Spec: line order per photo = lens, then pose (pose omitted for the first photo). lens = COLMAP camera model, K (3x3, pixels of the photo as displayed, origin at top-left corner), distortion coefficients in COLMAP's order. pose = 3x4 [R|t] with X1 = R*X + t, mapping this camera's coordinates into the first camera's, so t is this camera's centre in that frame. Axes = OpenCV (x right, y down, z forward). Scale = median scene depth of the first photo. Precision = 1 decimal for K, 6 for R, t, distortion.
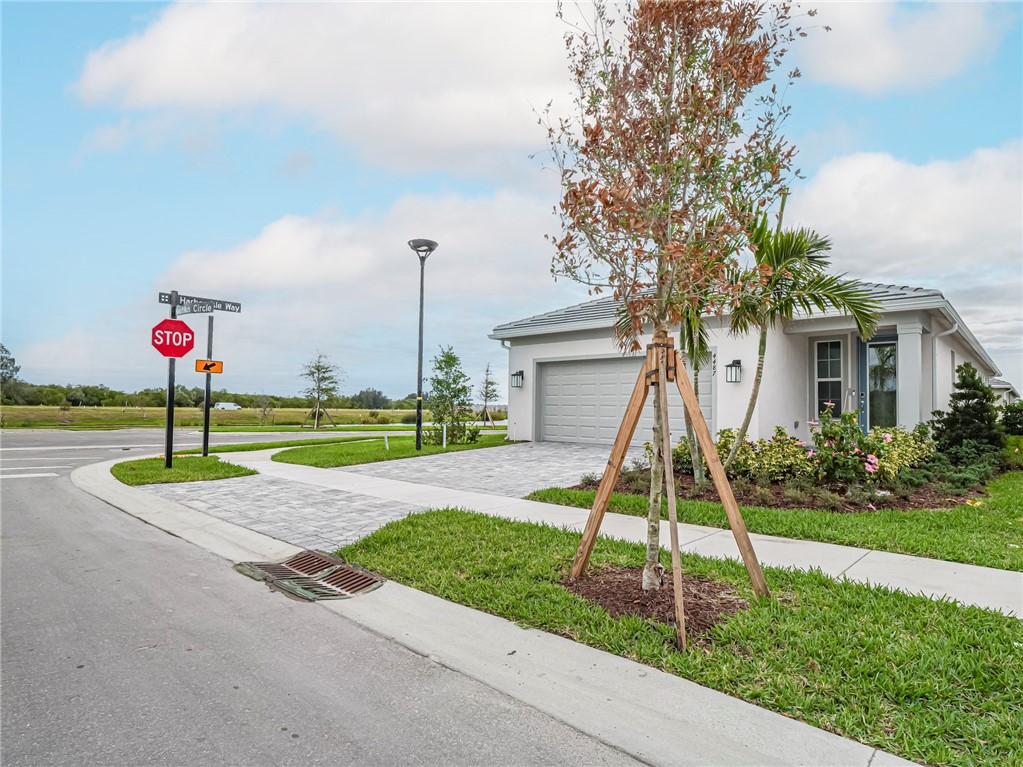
lens RADIAL K [[587.3, 0, 506.9], [0, 587.3, 381.9], [0, 0, 1]] dist [0.027711, 0.000374]
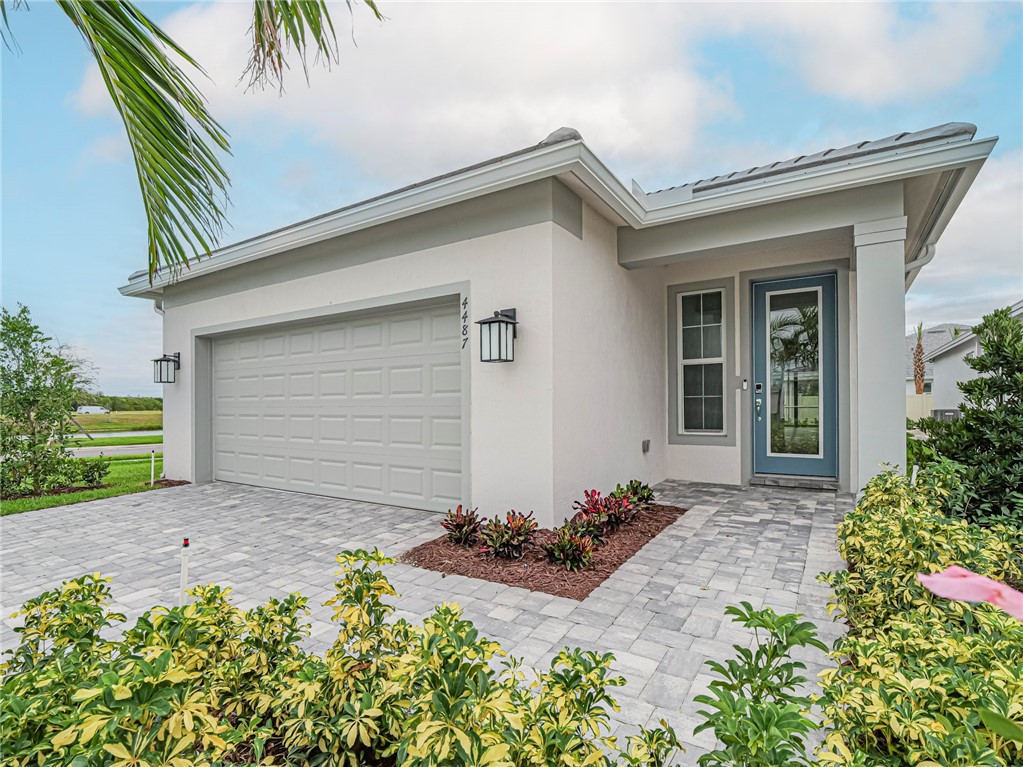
lens RADIAL K [[537.4, 0, 504.7], [0, 537.4, 393.3], [0, 0, 1]] dist [-0.005297, -0.000640]
pose [[0.986095, -0.015408, 0.165465, 0.277902], [0.011567, 0.999641, 0.024151, 0.011700], [-0.165777, -0.021901, 0.985920, 0.532926]]
